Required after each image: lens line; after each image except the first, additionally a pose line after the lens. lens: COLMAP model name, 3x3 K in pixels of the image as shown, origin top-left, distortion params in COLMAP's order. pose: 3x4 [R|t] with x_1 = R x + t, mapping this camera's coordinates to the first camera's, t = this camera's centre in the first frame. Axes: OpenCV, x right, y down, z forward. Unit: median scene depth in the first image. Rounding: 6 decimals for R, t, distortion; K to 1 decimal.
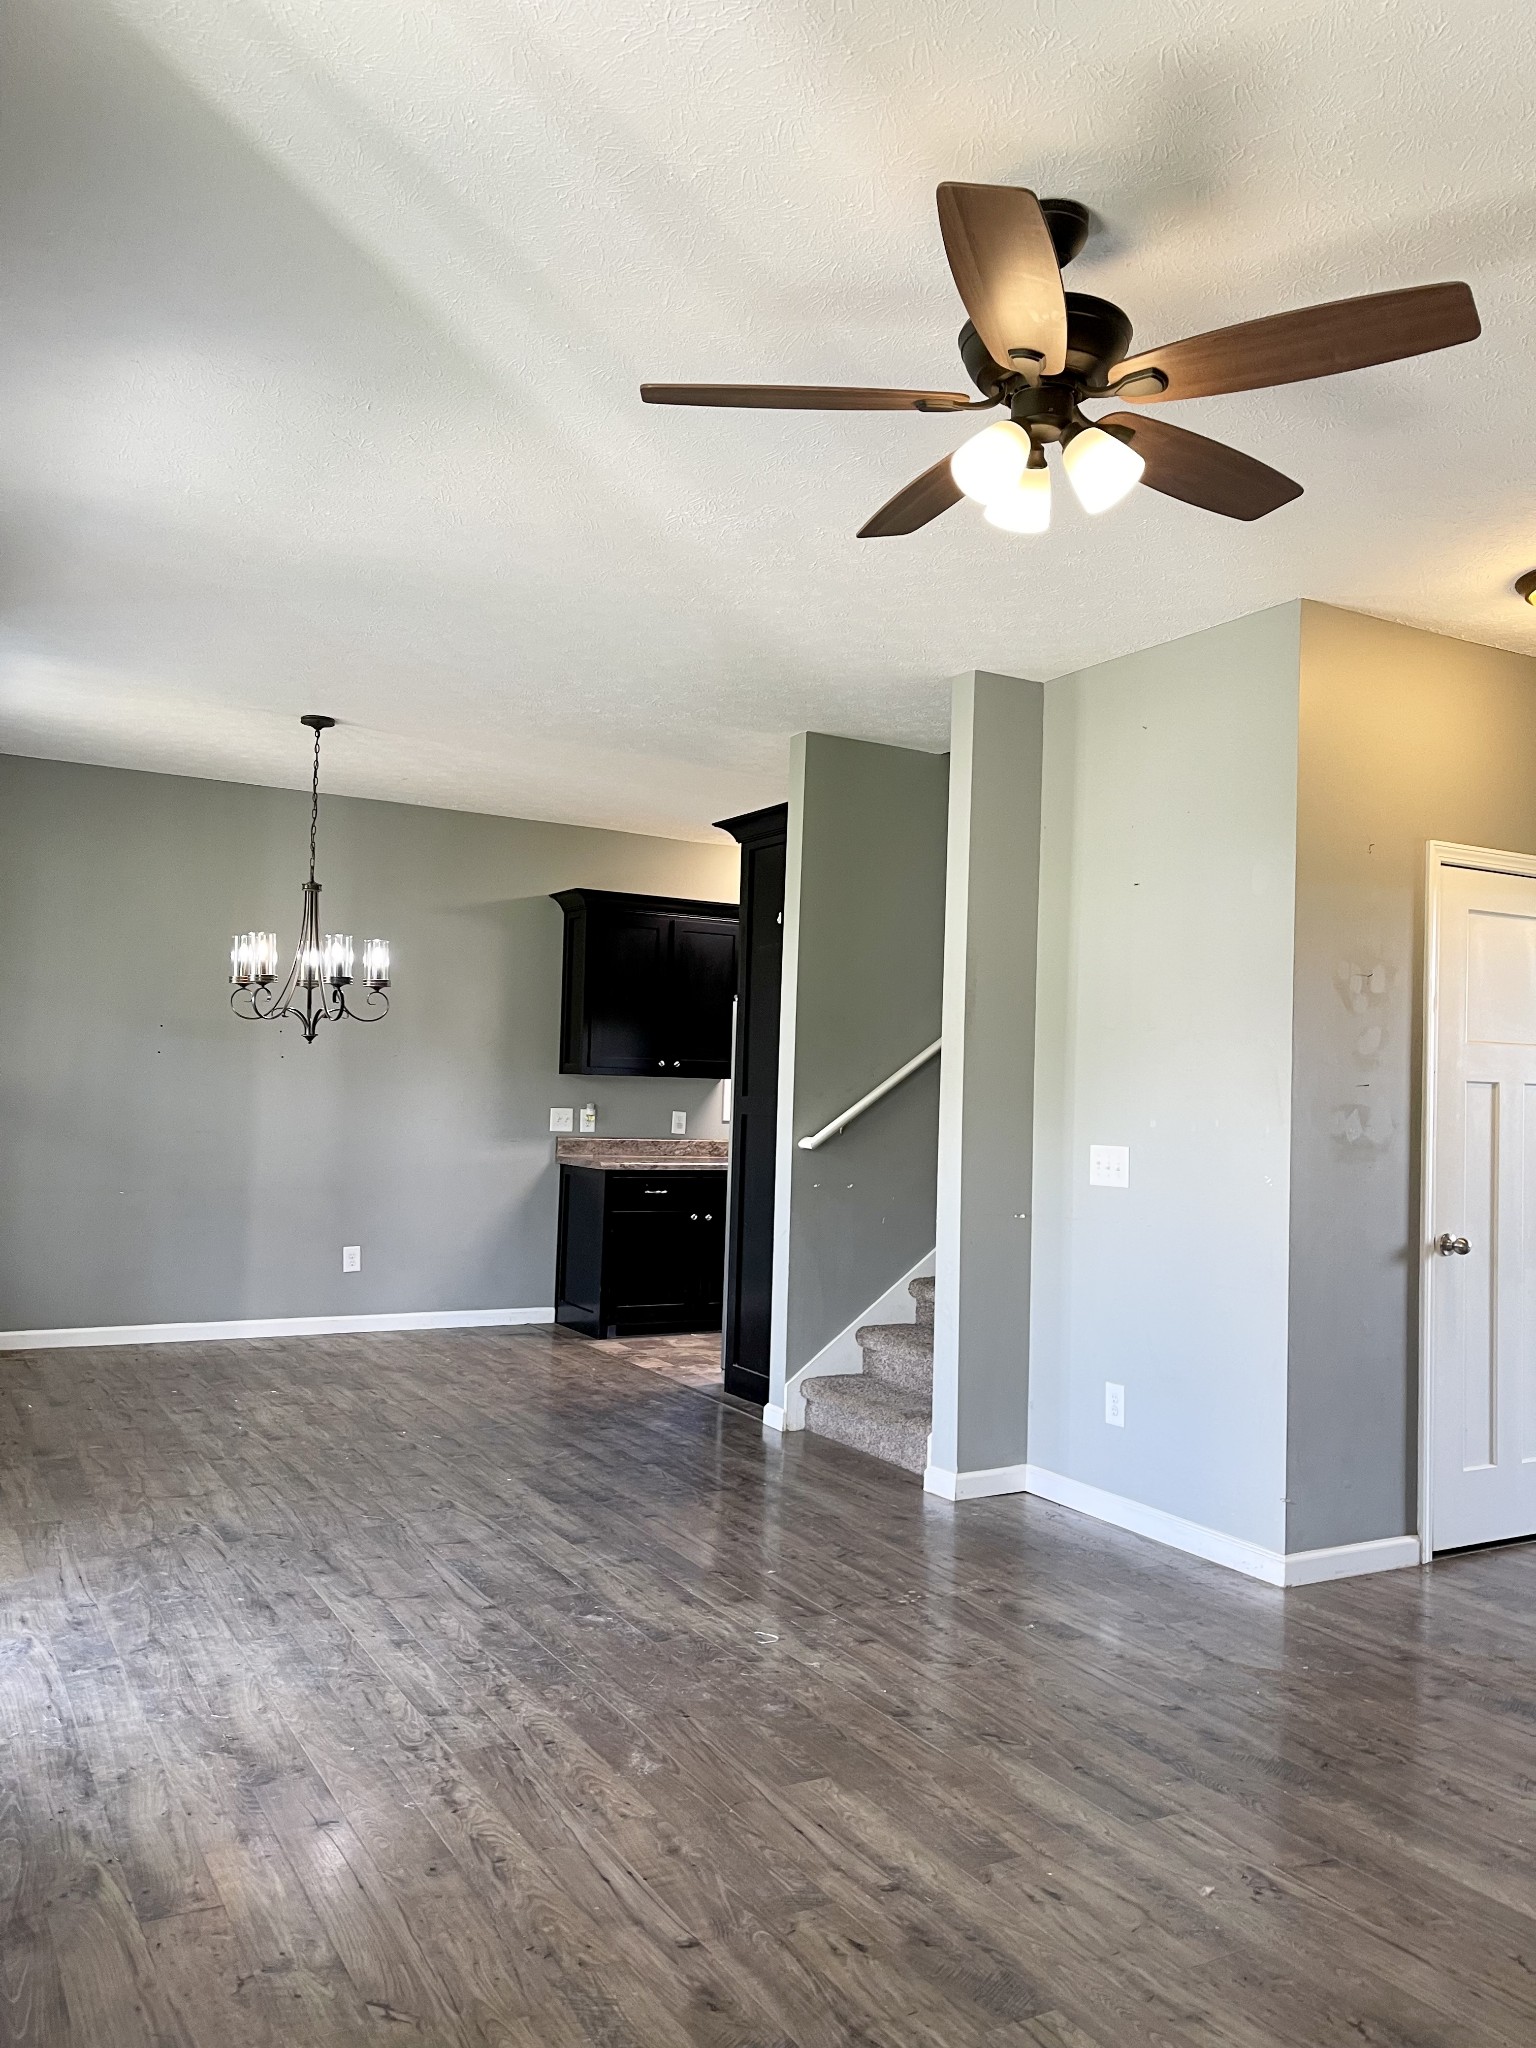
lens RADIAL K [[1565.0, 0, 767.0], [0, 1565.0, 1039.0], [0, 0, 1]] dist [0.106245, -0.147585]
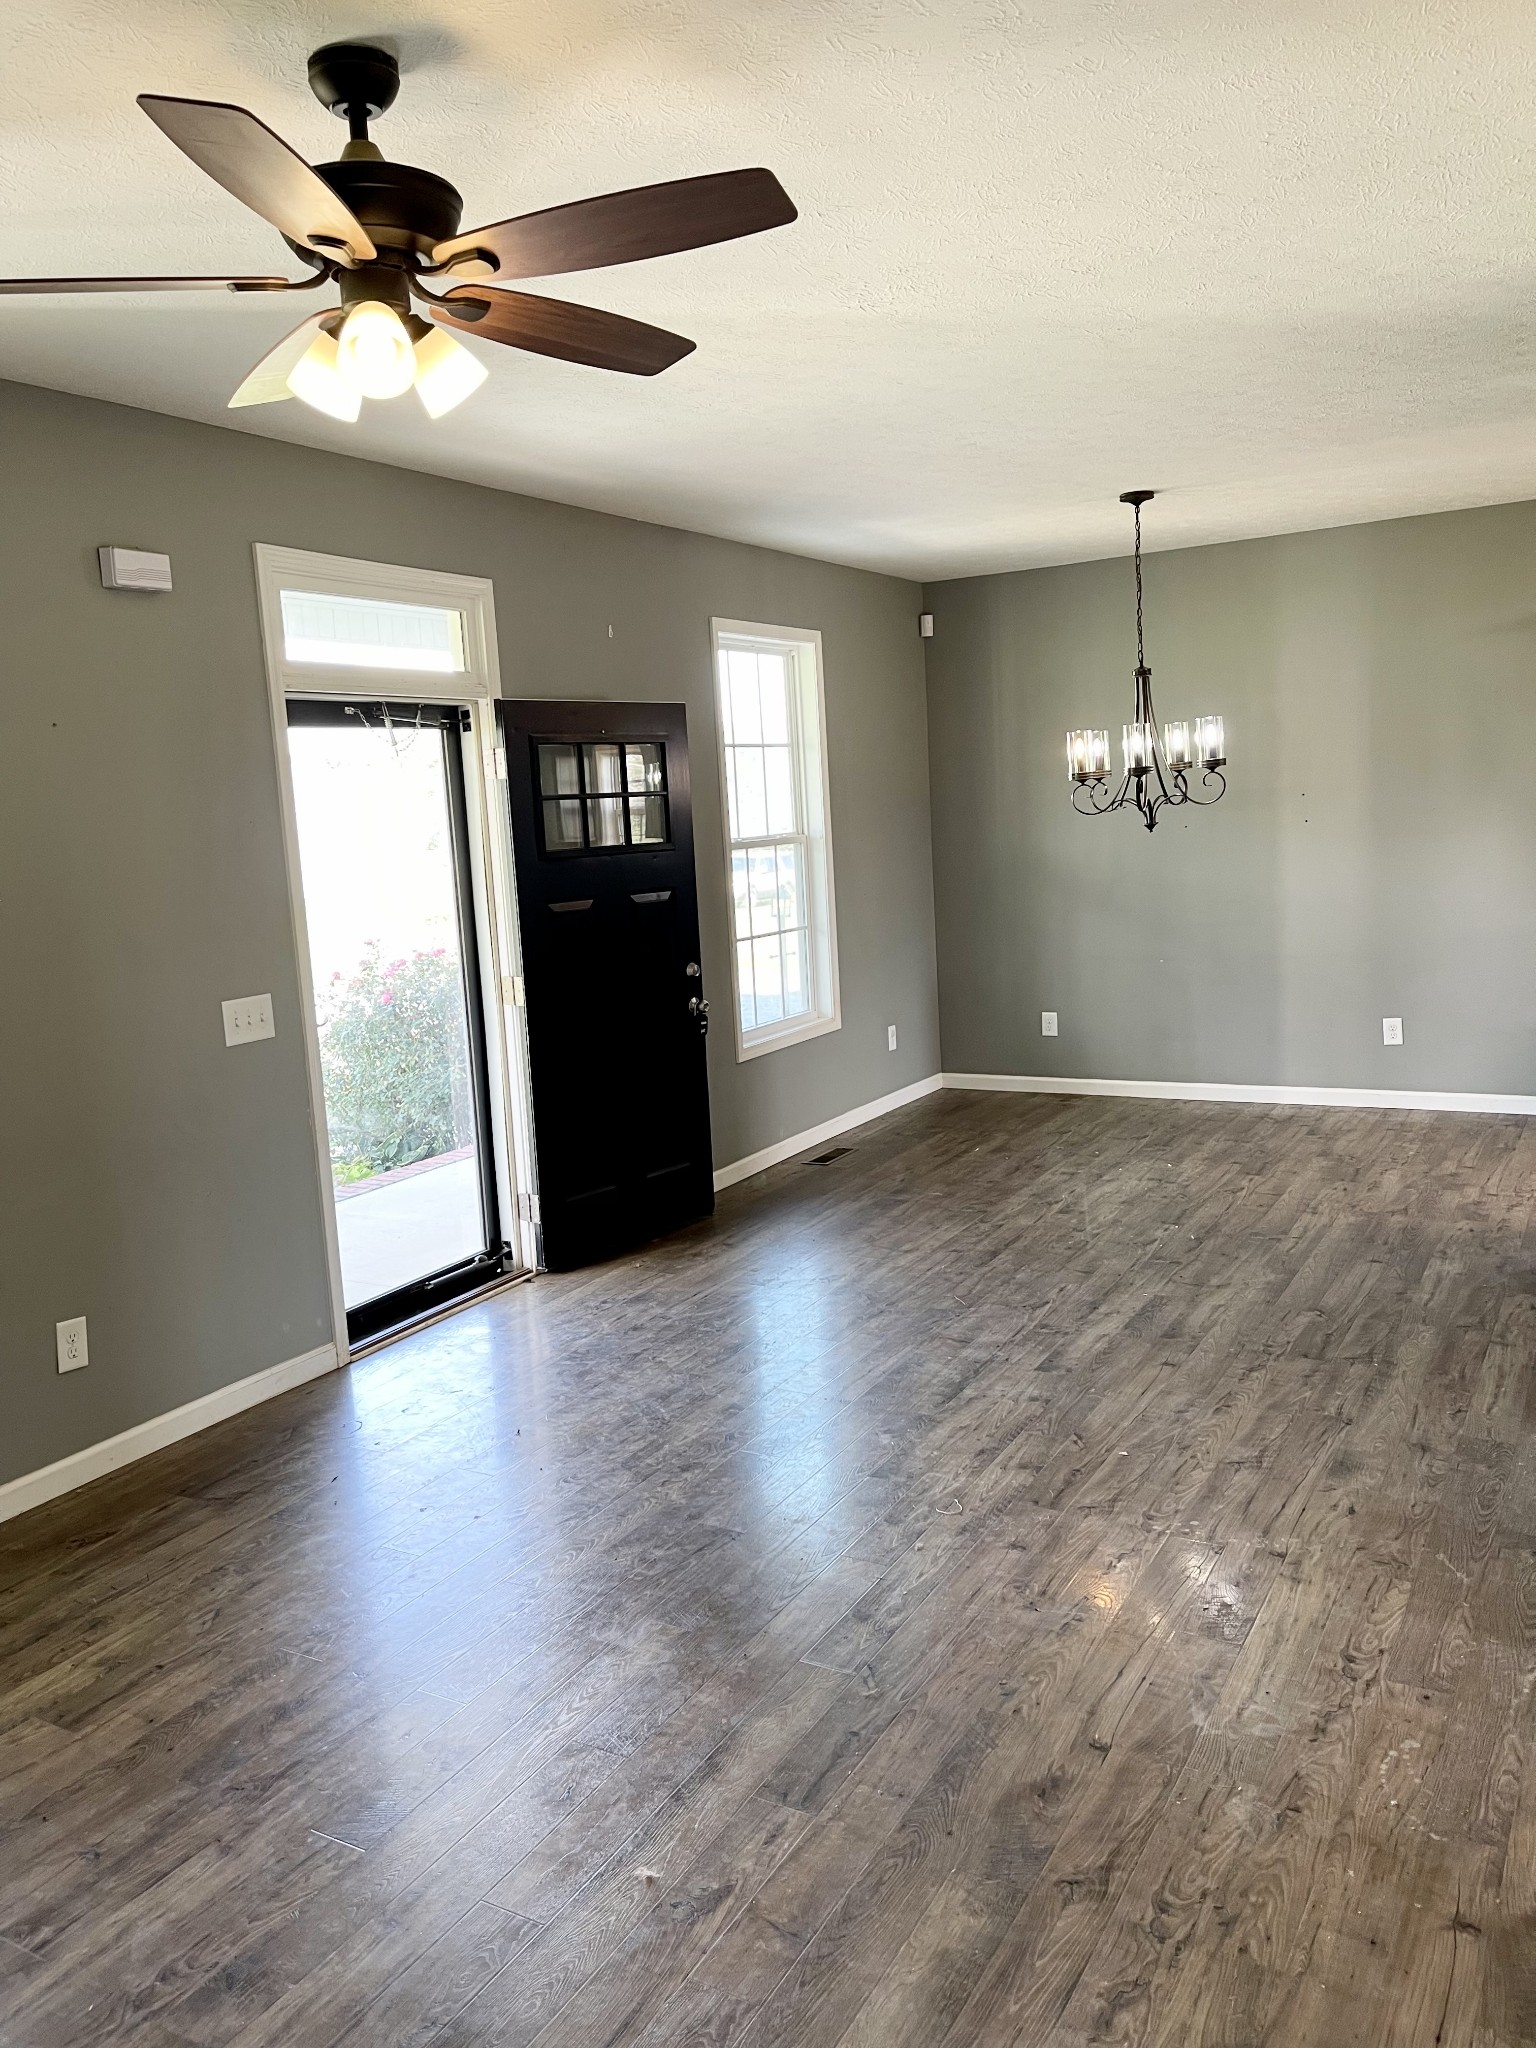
lens RADIAL K [[1569.7, 0, 763.3], [0, 1569.7, 1019.2], [0, 0, 1]] dist [0.029668, 0.001766]
pose [[0.495936, 0.057146, -0.866477, 0.736716], [0.105741, 0.986432, 0.125580, -0.050187], [0.861897, -0.153902, 0.483164, 0.461415]]
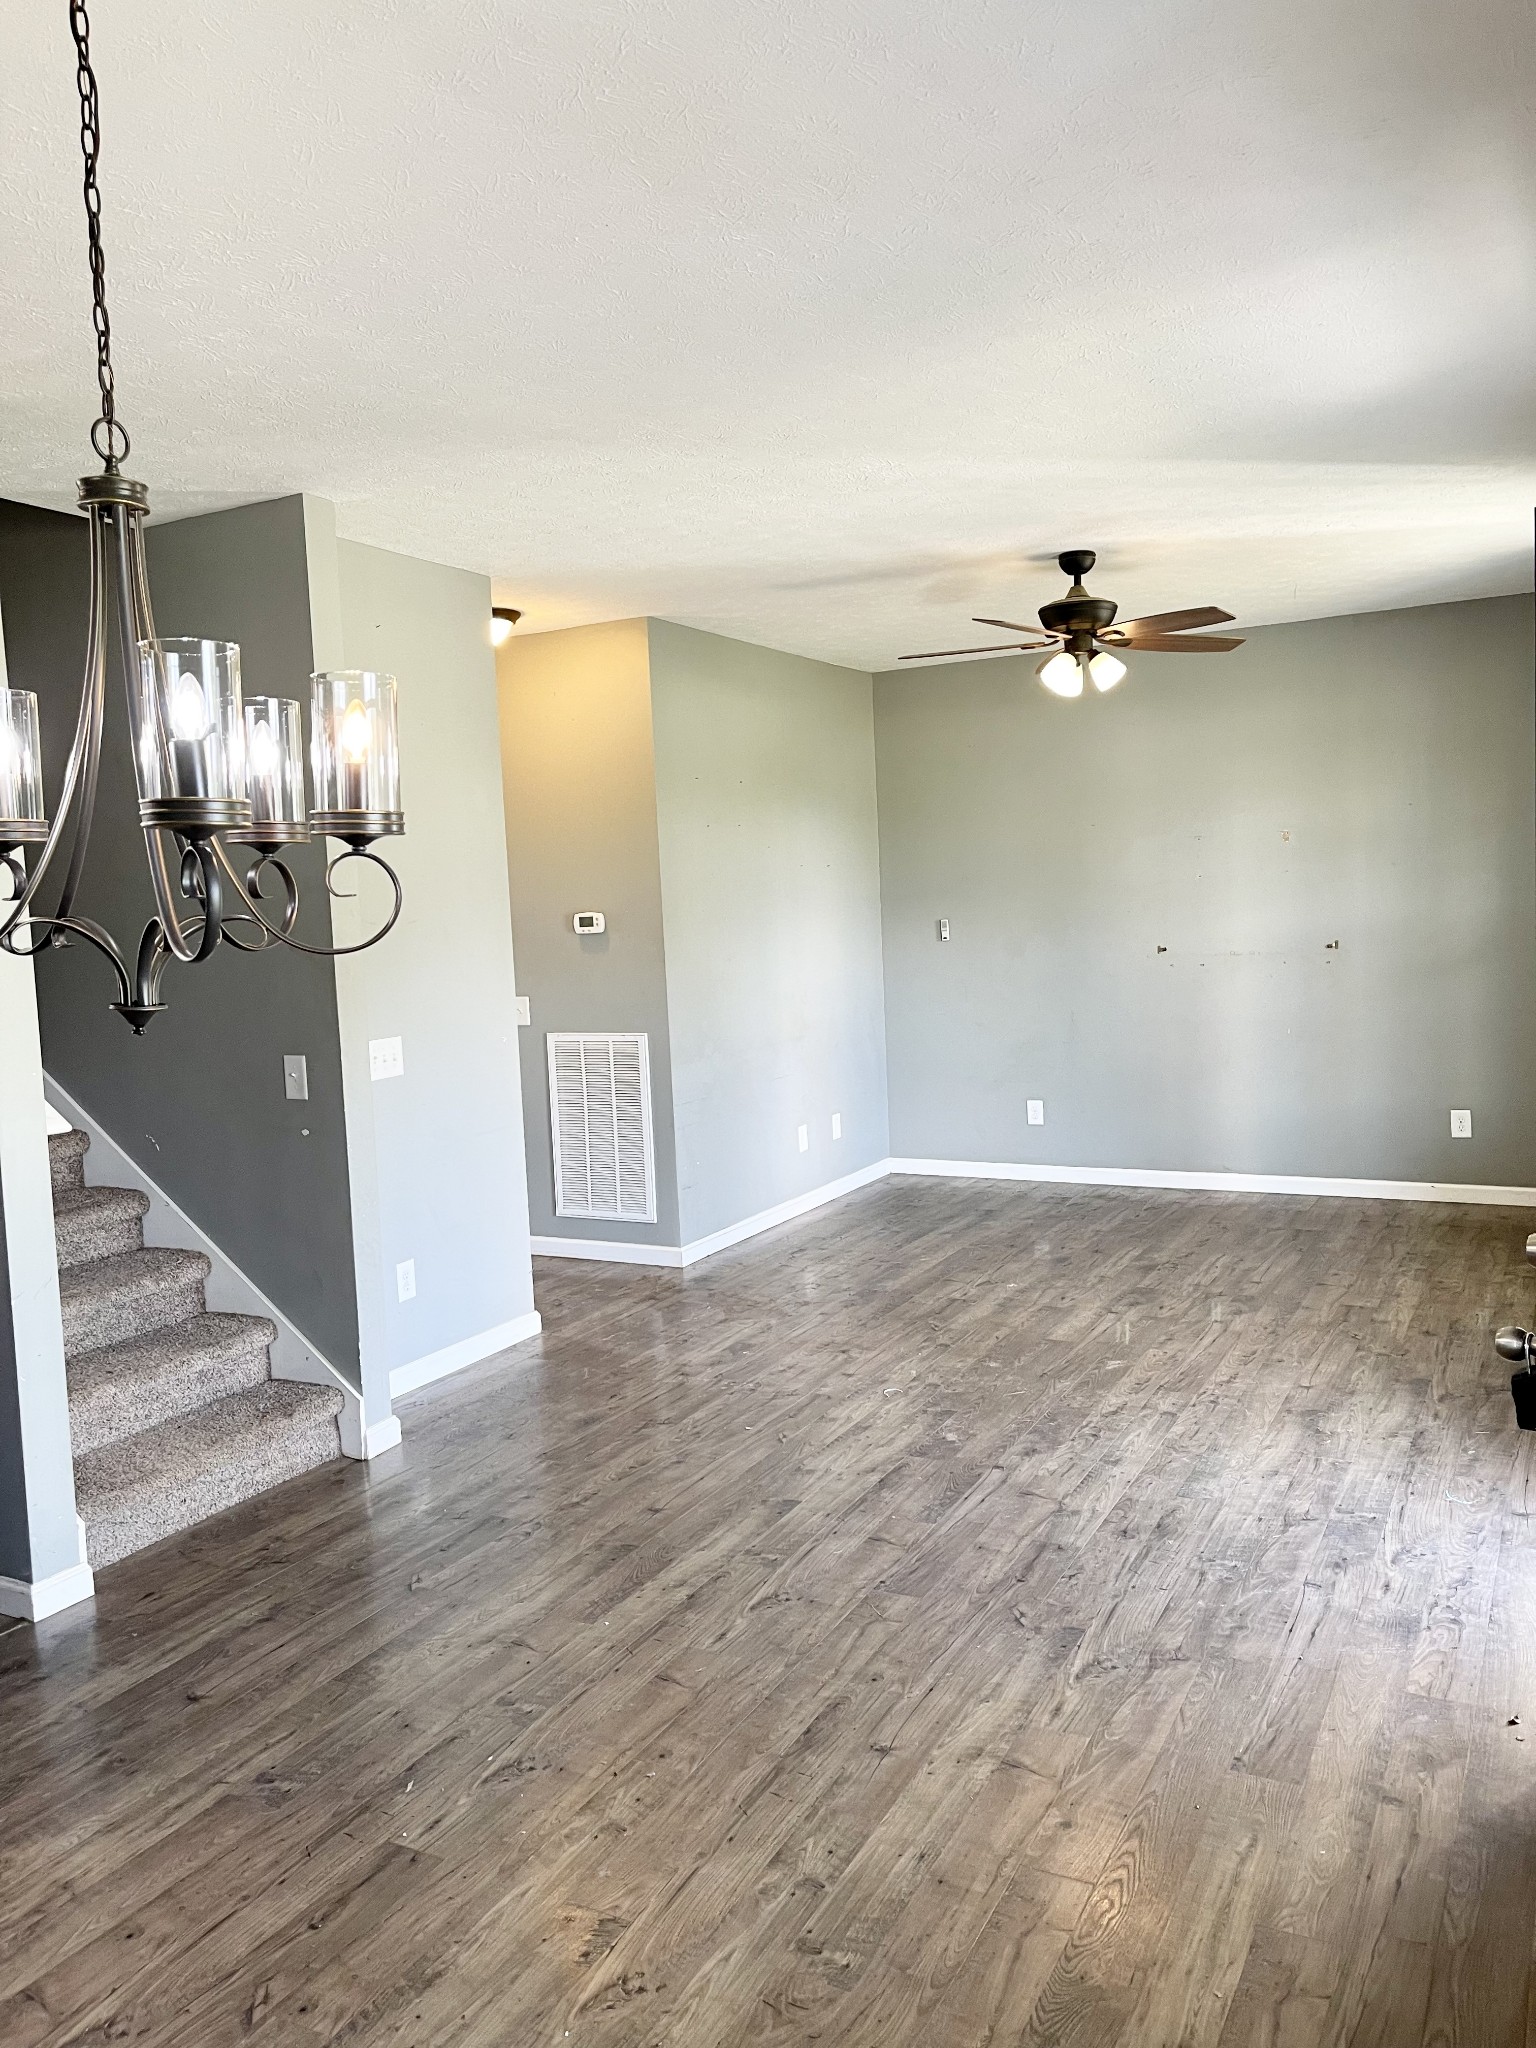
lens RADIAL K [[1512.7, 0, 768.0], [0, 1512.7, 1024.0], [0, 0, 1]] dist [-0.001928, 0.003618]
pose [[-0.530953, -0.079669, 0.843648, -0.947048], [-0.003250, 0.995755, 0.091987, -0.040962], [-0.847395, 0.046099, -0.528958, 1.675964]]
